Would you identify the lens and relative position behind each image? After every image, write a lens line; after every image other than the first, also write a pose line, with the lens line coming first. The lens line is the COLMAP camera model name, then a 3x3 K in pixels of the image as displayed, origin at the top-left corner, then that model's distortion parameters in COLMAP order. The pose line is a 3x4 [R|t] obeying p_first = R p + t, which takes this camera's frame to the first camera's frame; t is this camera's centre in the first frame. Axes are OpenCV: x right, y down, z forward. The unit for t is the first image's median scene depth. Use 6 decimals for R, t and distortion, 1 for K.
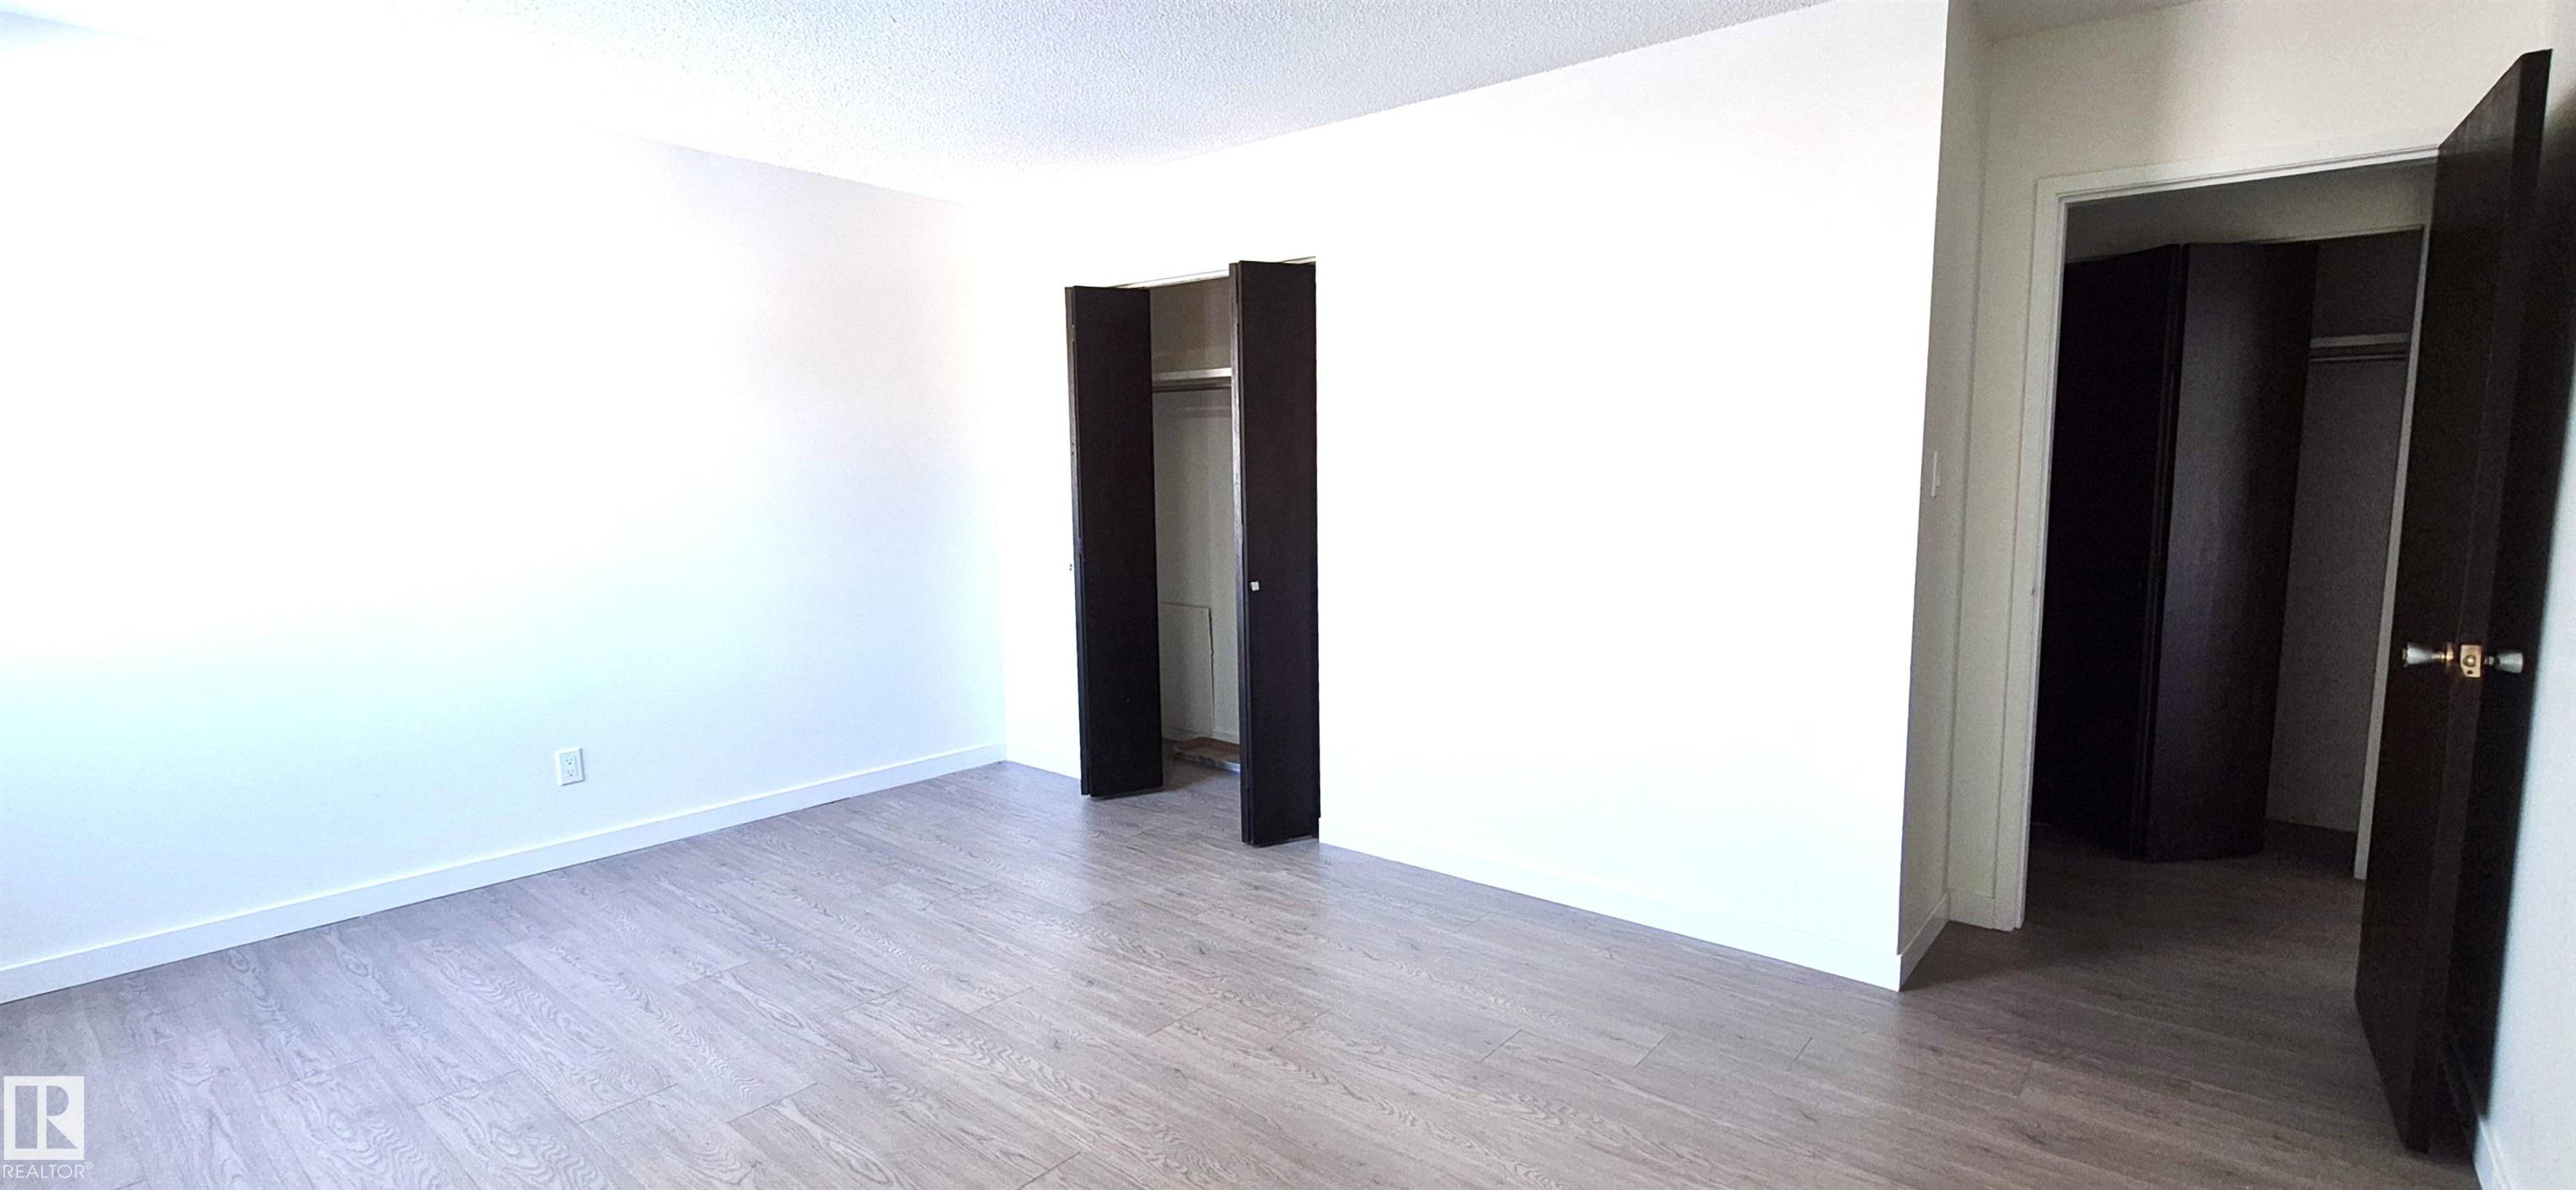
lens RADIAL K [[1070.7, 0, 1275.2], [0, 1070.7, 590.5], [0, 0, 1]] dist [0.011574, 0.000078]
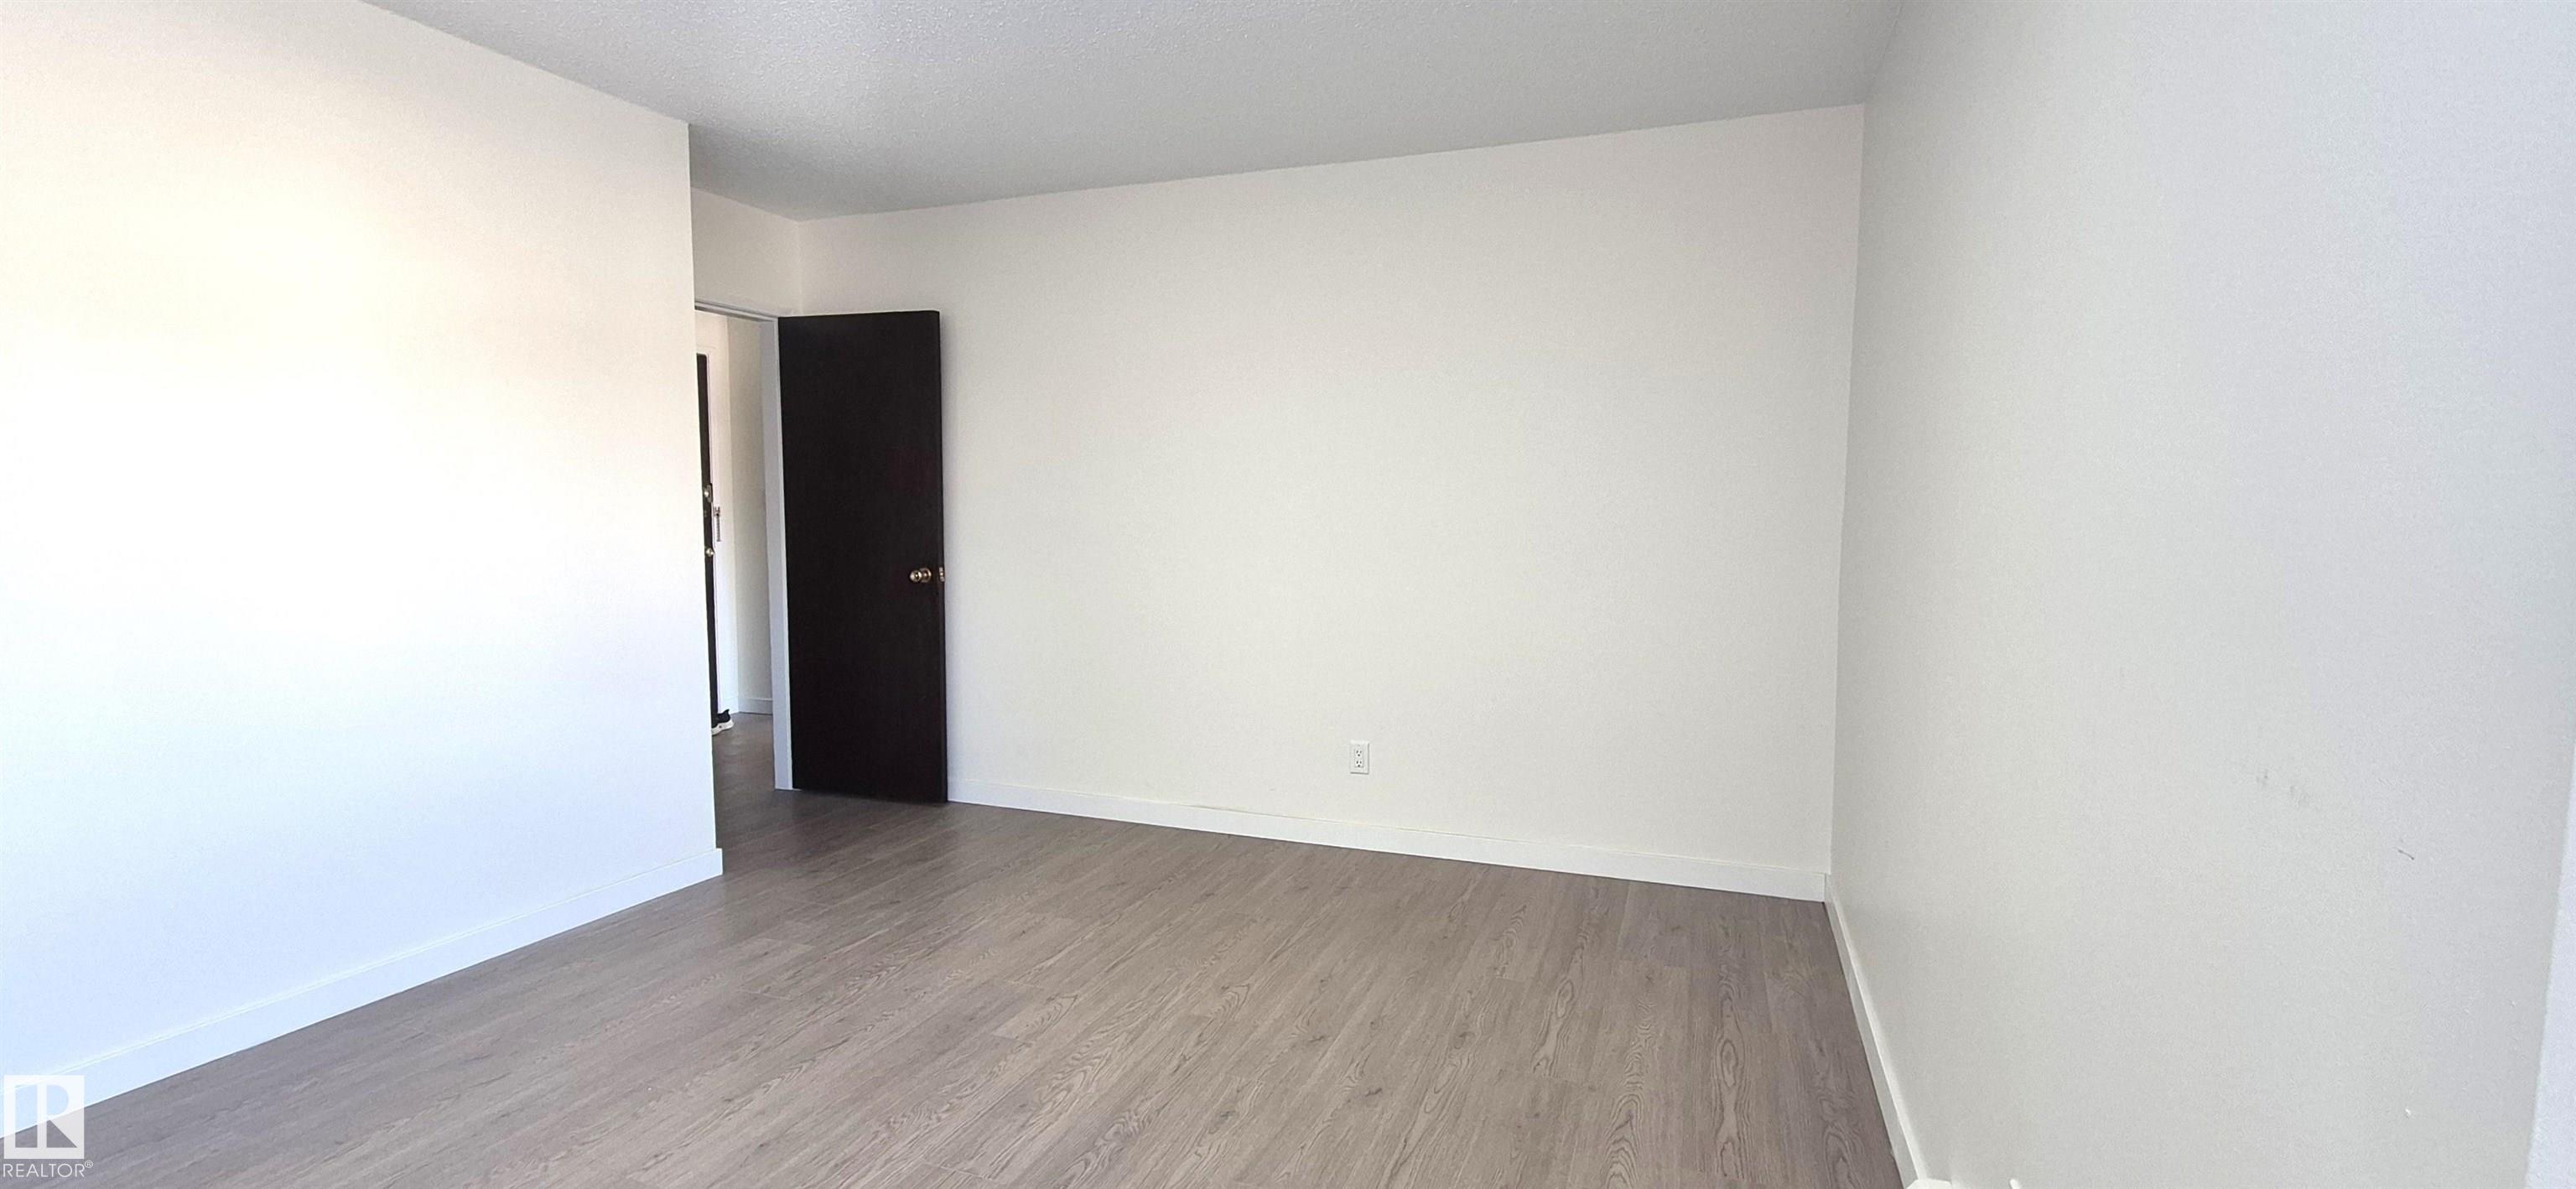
lens RADIAL K [[1009.7, 0, 1308.1], [0, 1009.7, 591.9], [0, 0, 1]] dist [0.009676, -0.000206]
pose [[-0.277827, -0.084789, 0.956882, -0.958881], [0.090271, 0.989385, 0.113879, -0.062816], [-0.956380, 0.118017, -0.267224, 0.715173]]
